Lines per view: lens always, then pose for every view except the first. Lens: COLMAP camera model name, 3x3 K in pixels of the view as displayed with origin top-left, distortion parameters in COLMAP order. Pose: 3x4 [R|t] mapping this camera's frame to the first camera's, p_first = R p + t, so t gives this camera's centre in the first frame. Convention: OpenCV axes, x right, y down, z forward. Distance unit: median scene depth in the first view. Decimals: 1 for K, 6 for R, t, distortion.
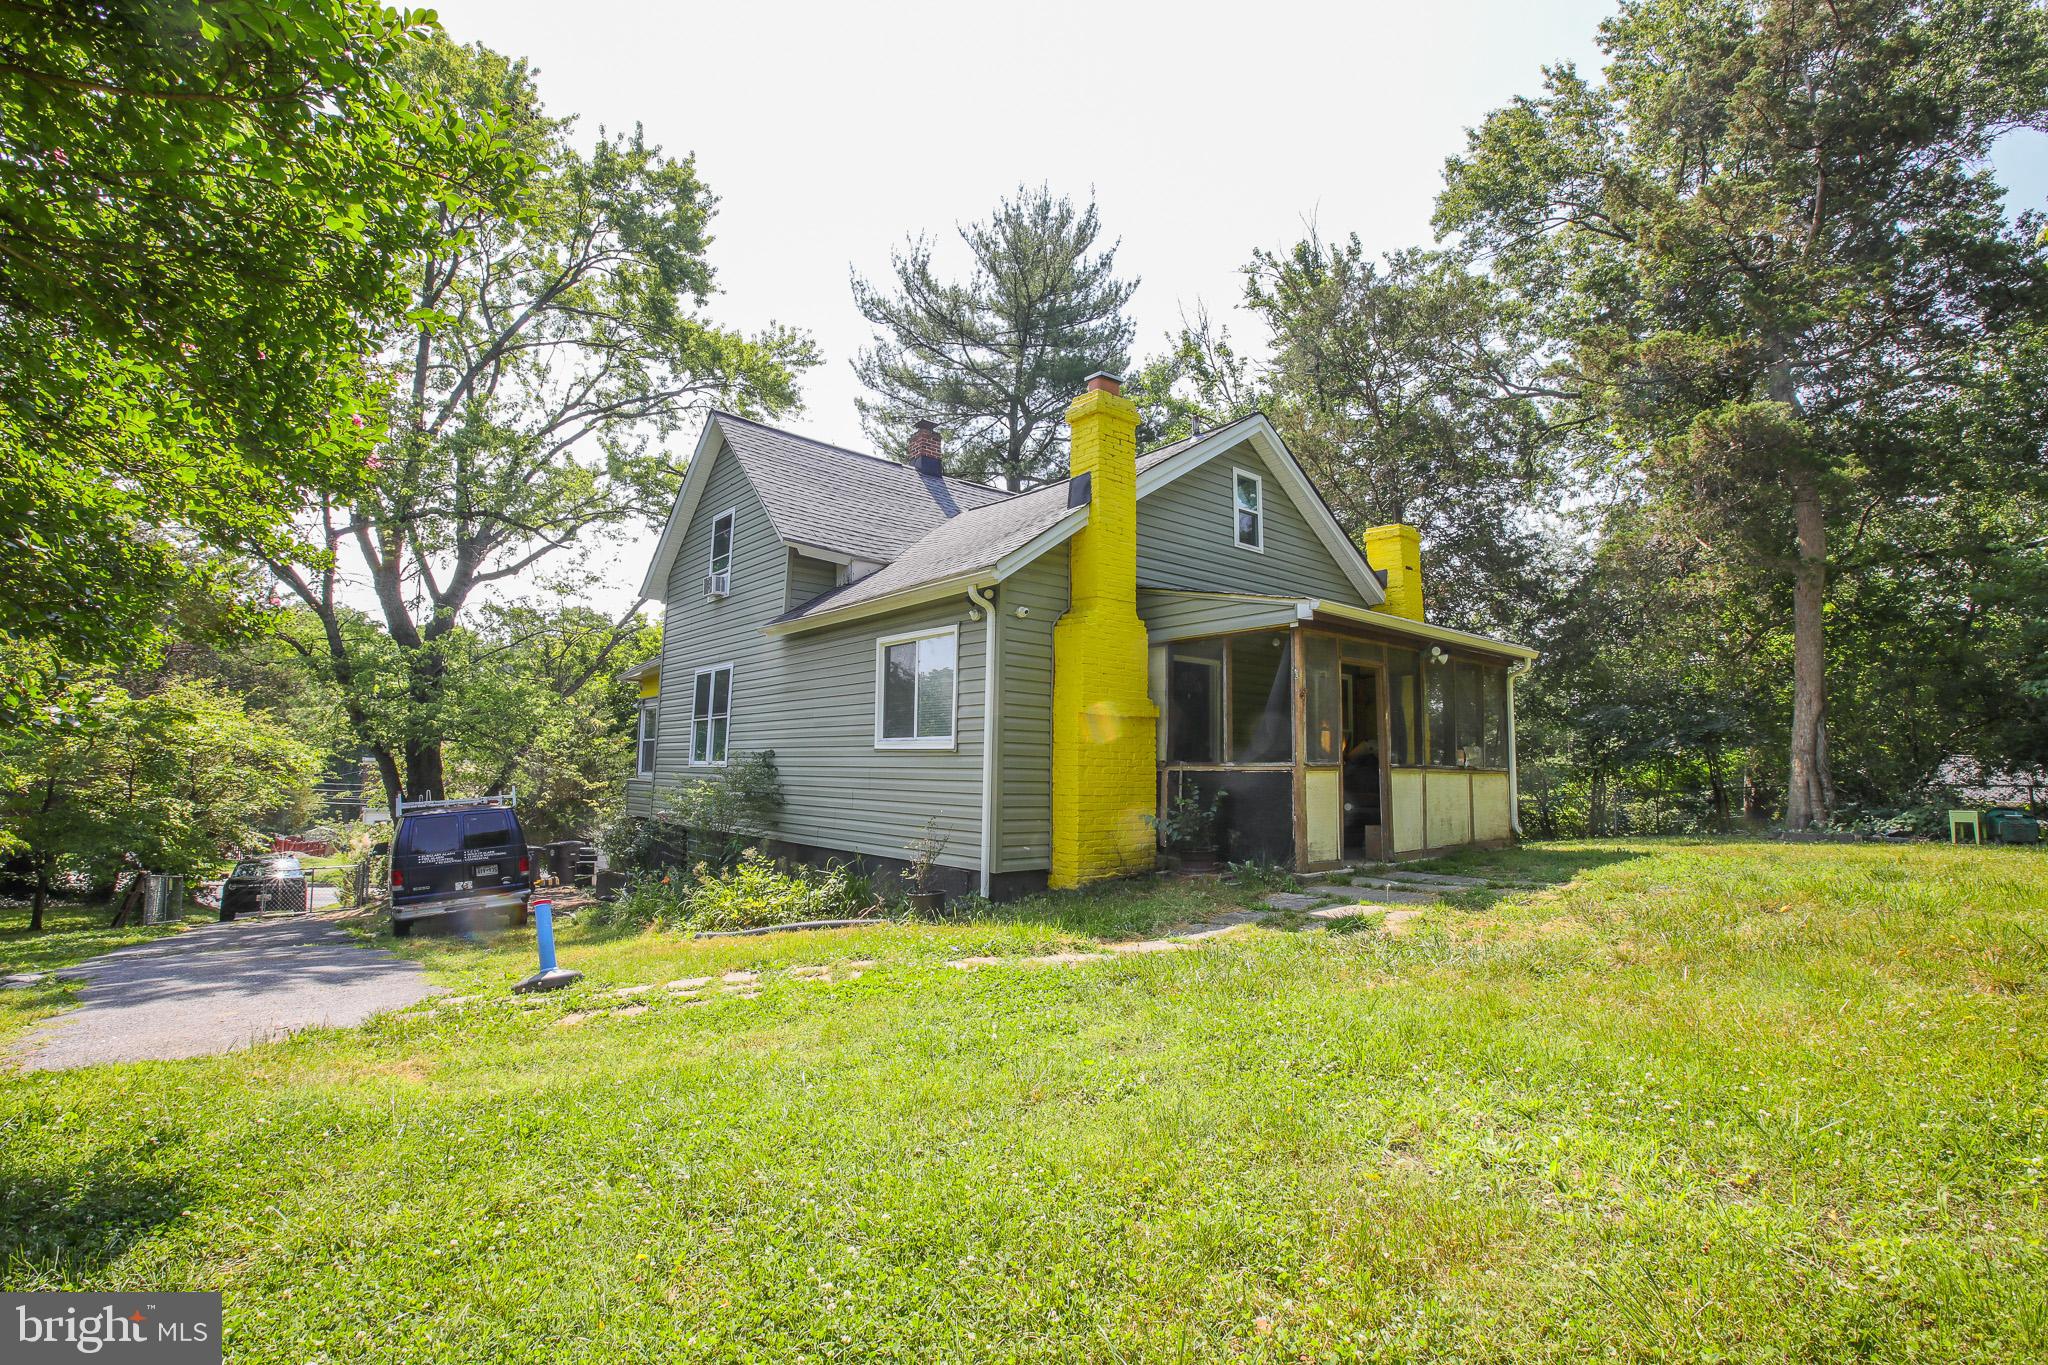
lens RADIAL K [[950.6, 0, 1010.7], [0, 950.6, 685.7], [0, 0, 1]] dist [-0.022587, -0.000158]
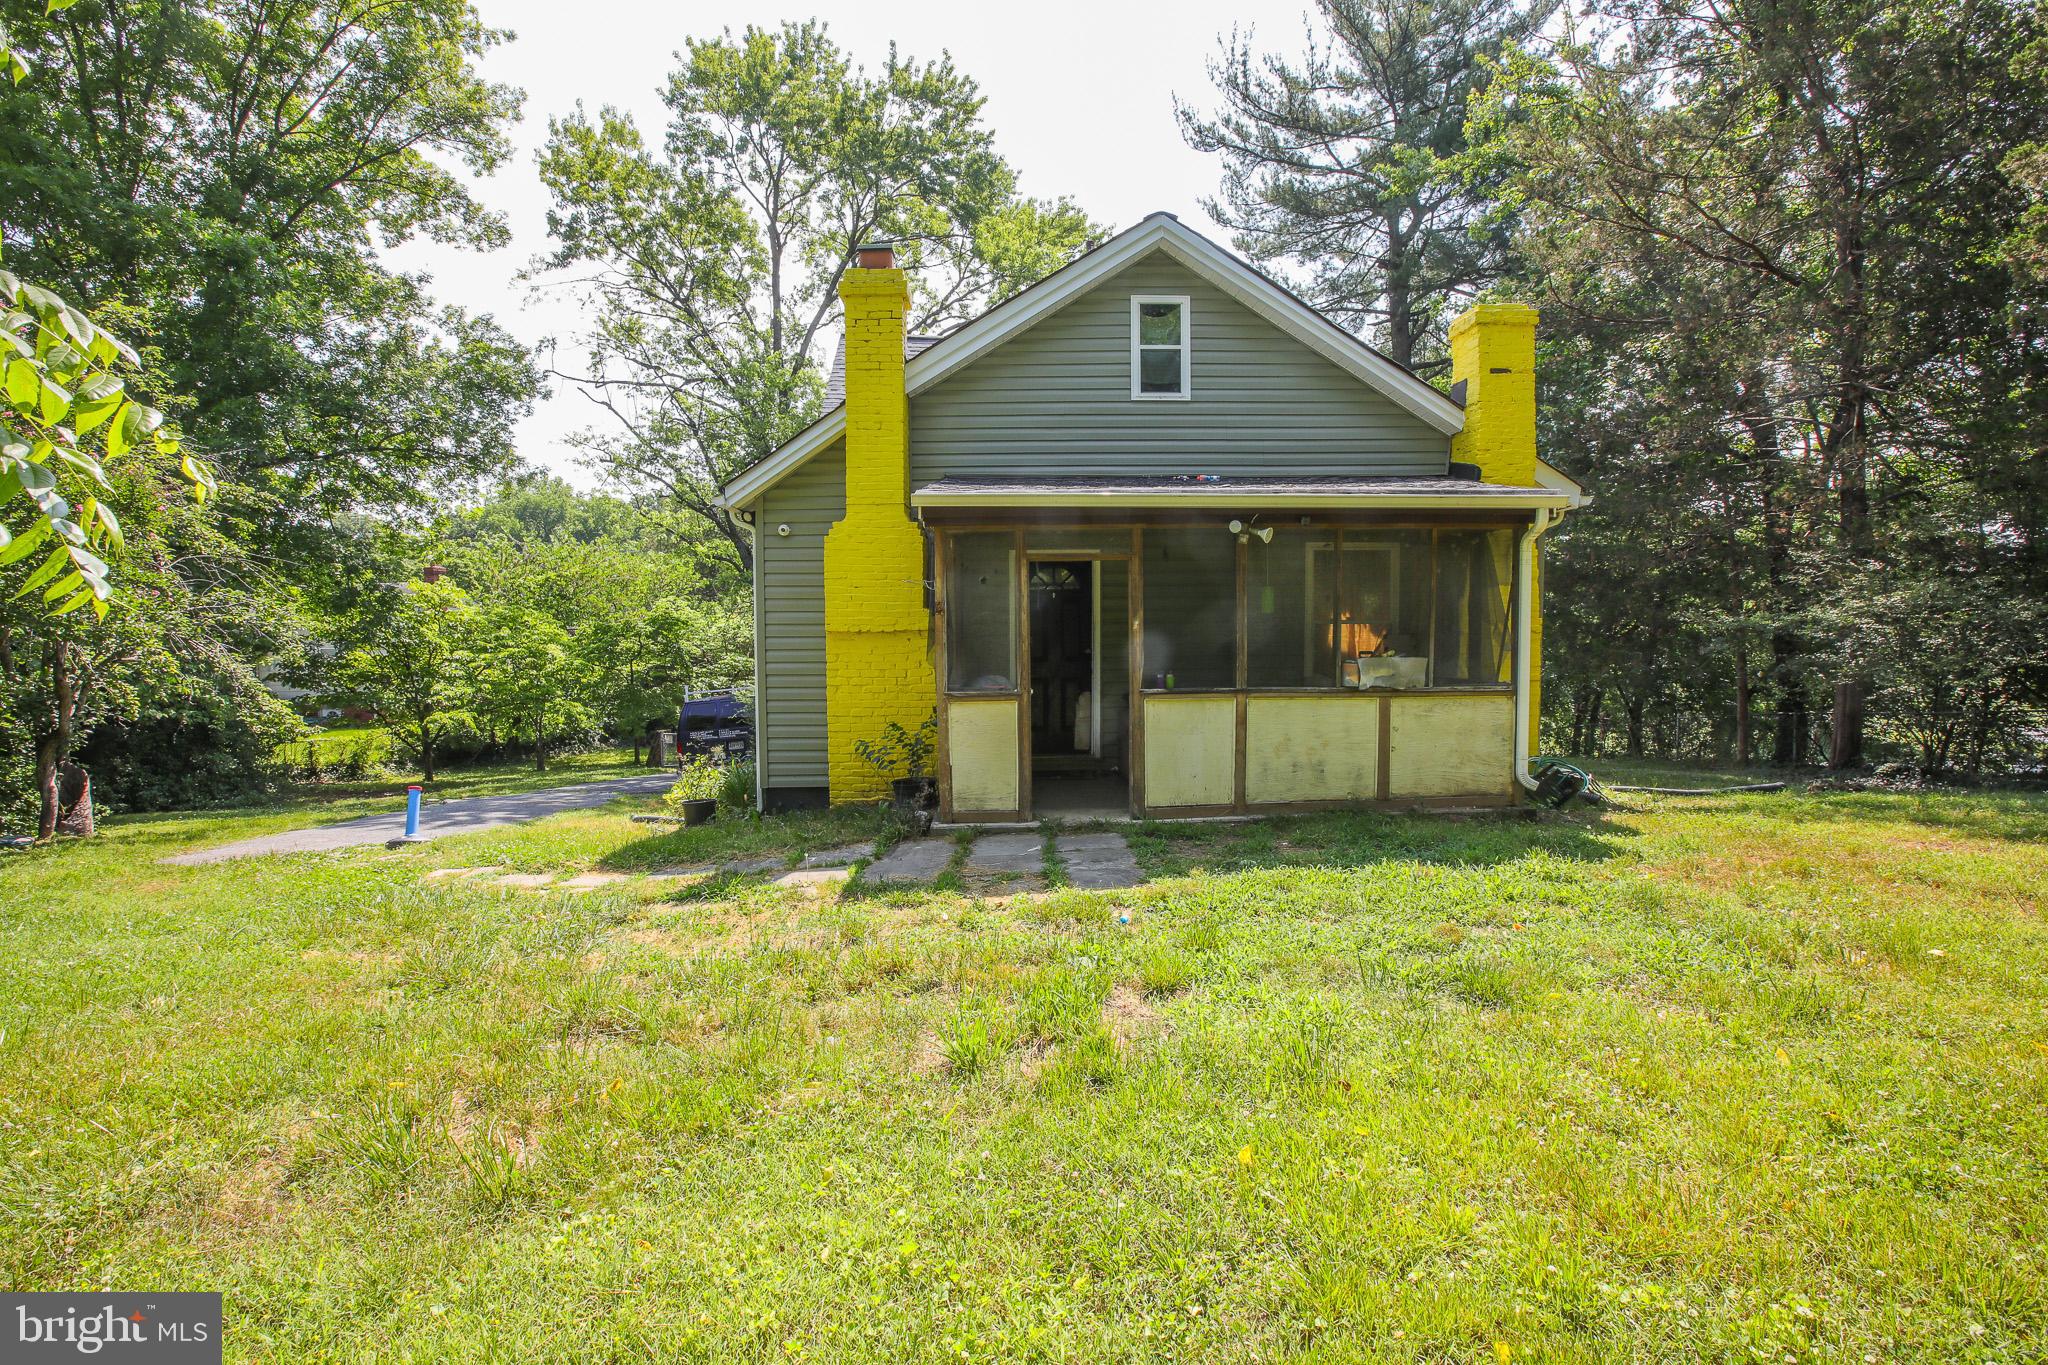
lens RADIAL K [[933.7, 0, 1025.0], [0, 933.7, 714.7], [0, 0, 1]] dist [0.000116, 0.000073]
pose [[0.778960, 0.037371, -0.625959, 0.653295], [0.070931, 0.986565, 0.147169, -0.010343], [0.623049, -0.159039, 0.765844, 0.303141]]
